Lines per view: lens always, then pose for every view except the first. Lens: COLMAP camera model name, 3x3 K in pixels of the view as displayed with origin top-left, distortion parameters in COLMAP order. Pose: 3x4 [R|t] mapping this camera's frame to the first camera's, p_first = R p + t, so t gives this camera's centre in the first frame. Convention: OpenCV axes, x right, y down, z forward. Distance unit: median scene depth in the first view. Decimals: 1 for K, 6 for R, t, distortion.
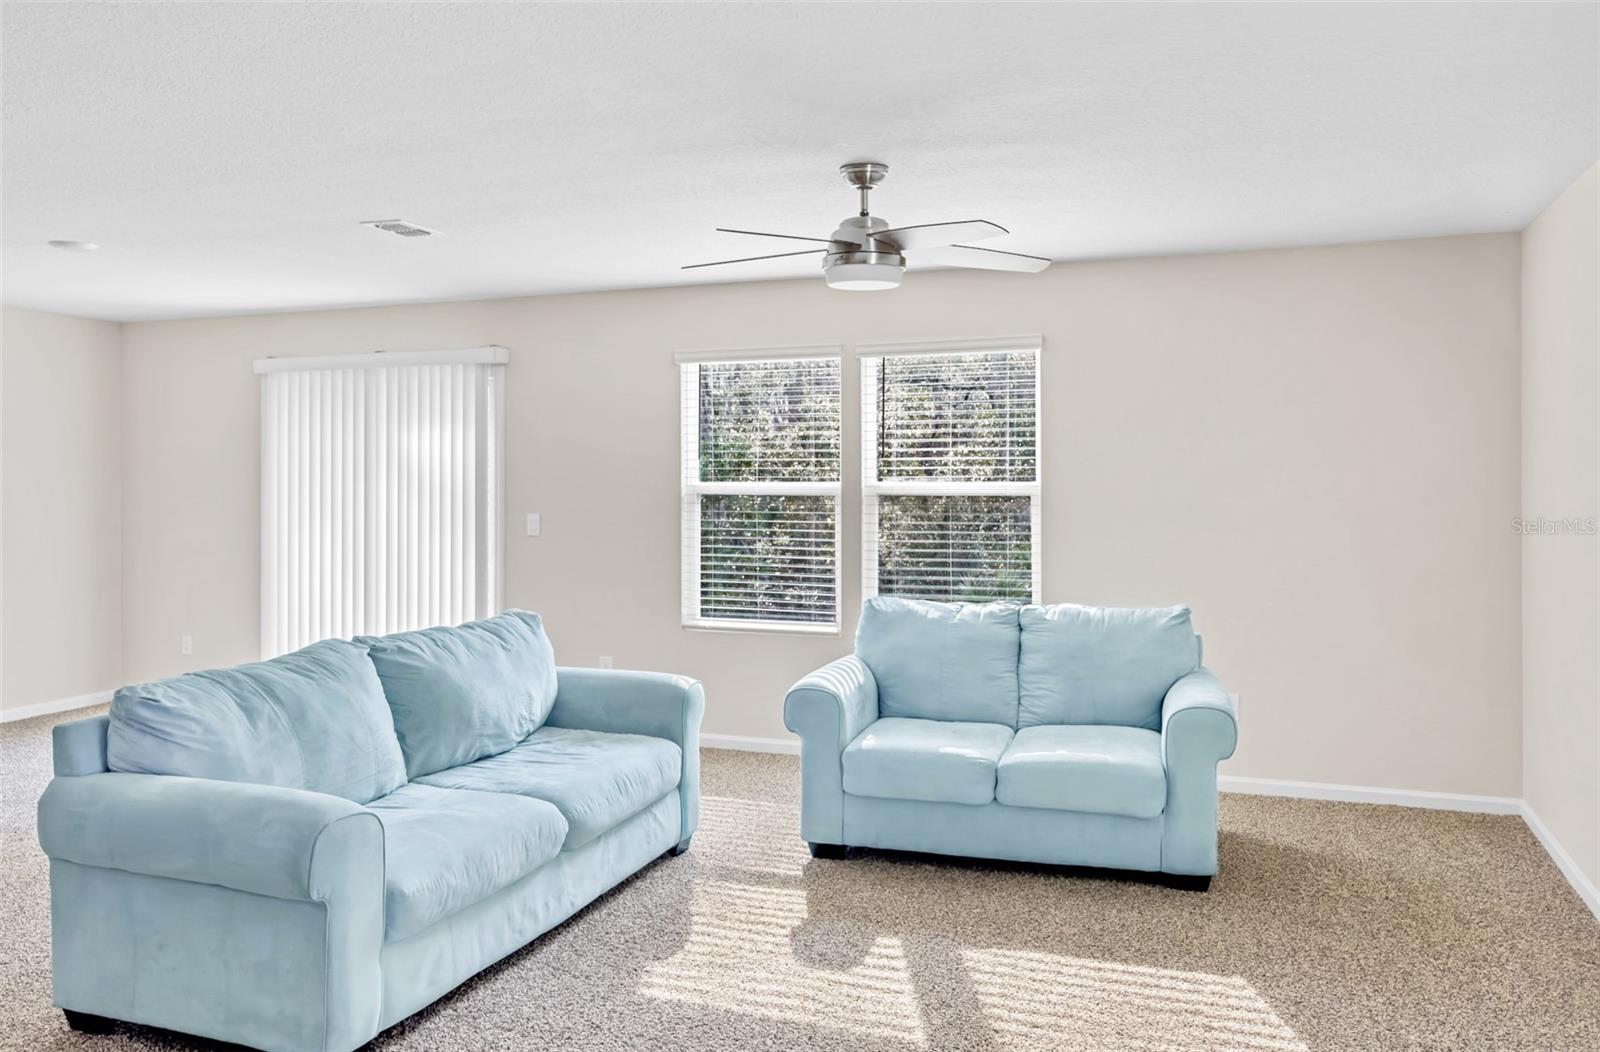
lens RADIAL K [[1219.5, 0, 800.1], [0, 1219.5, 480.1], [0, 0, 1]] dist [0.017694, 0.002196]
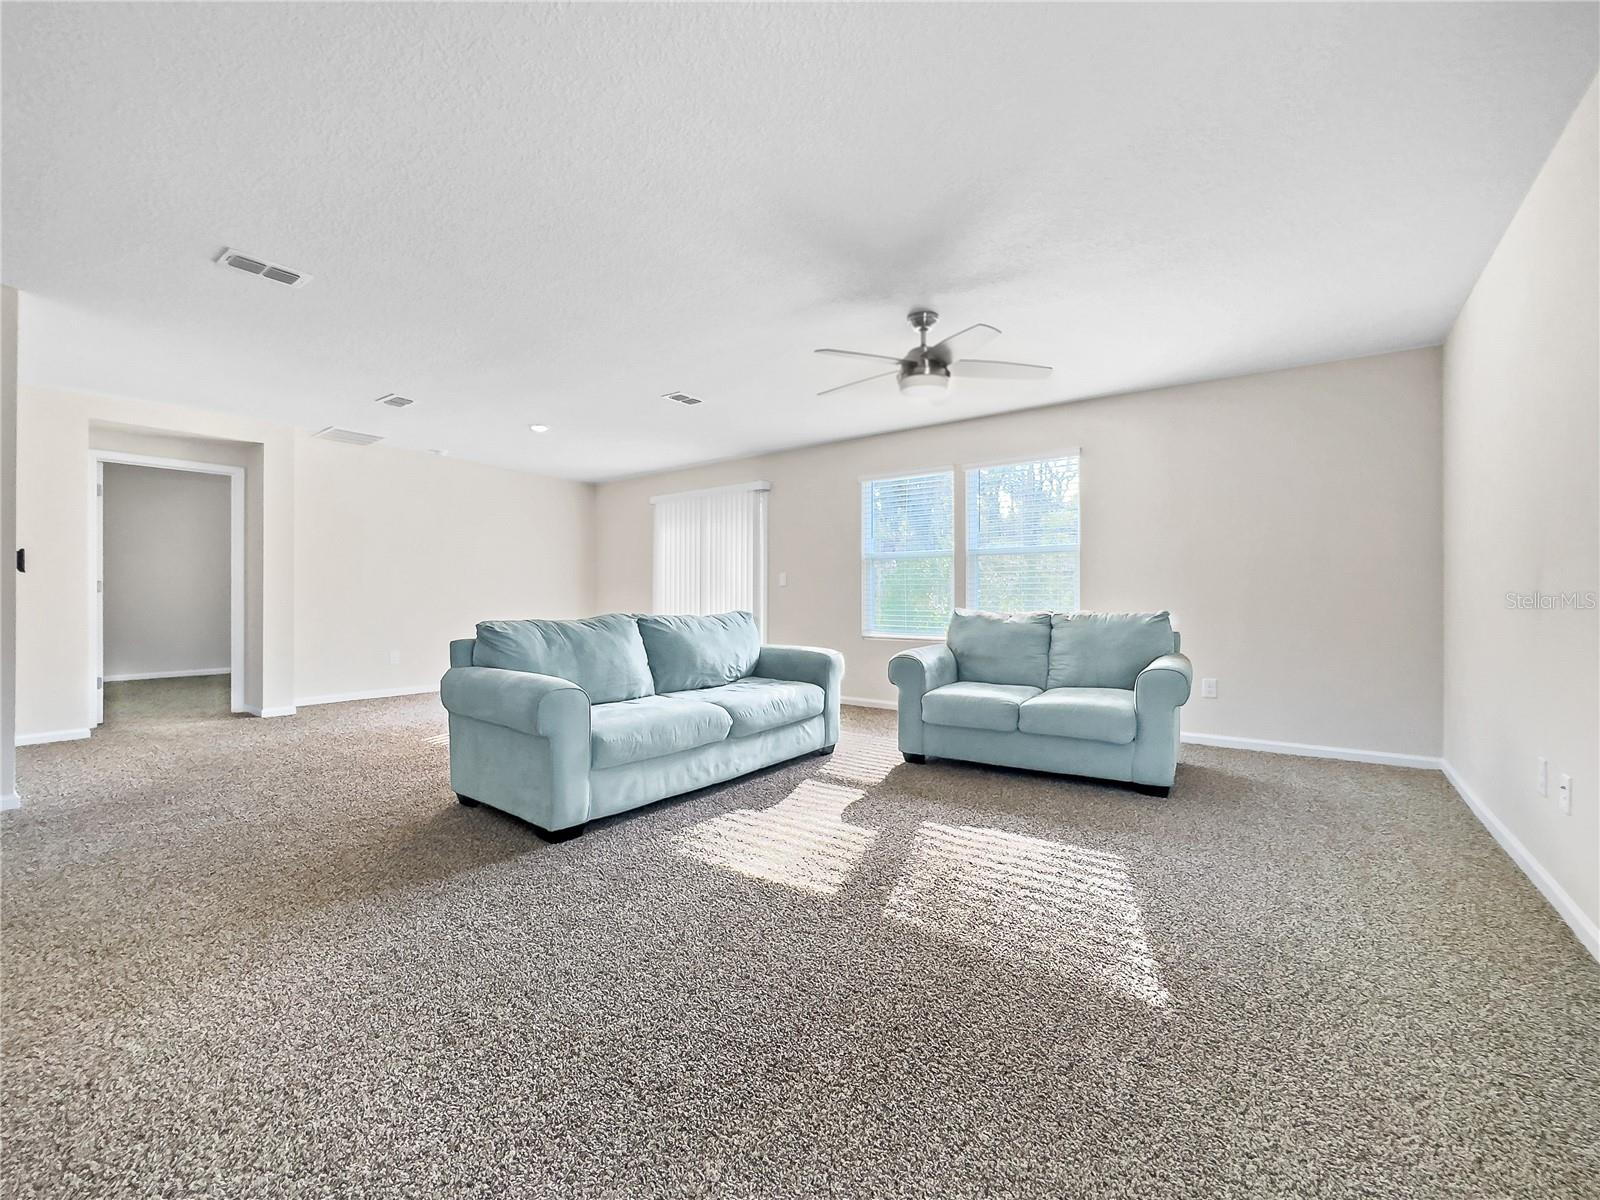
lens RADIAL K [[664.4, 0, 808.2], [0, 664.4, 593.8], [0, 0, 1]] dist [-0.010908, 0.000807]
pose [[0.962681, 0.000645, -0.270638, 0.138403], [0.000335, 0.999994, 0.003576, 0.094887], [0.270638, -0.003533, 0.962675, 0.142548]]
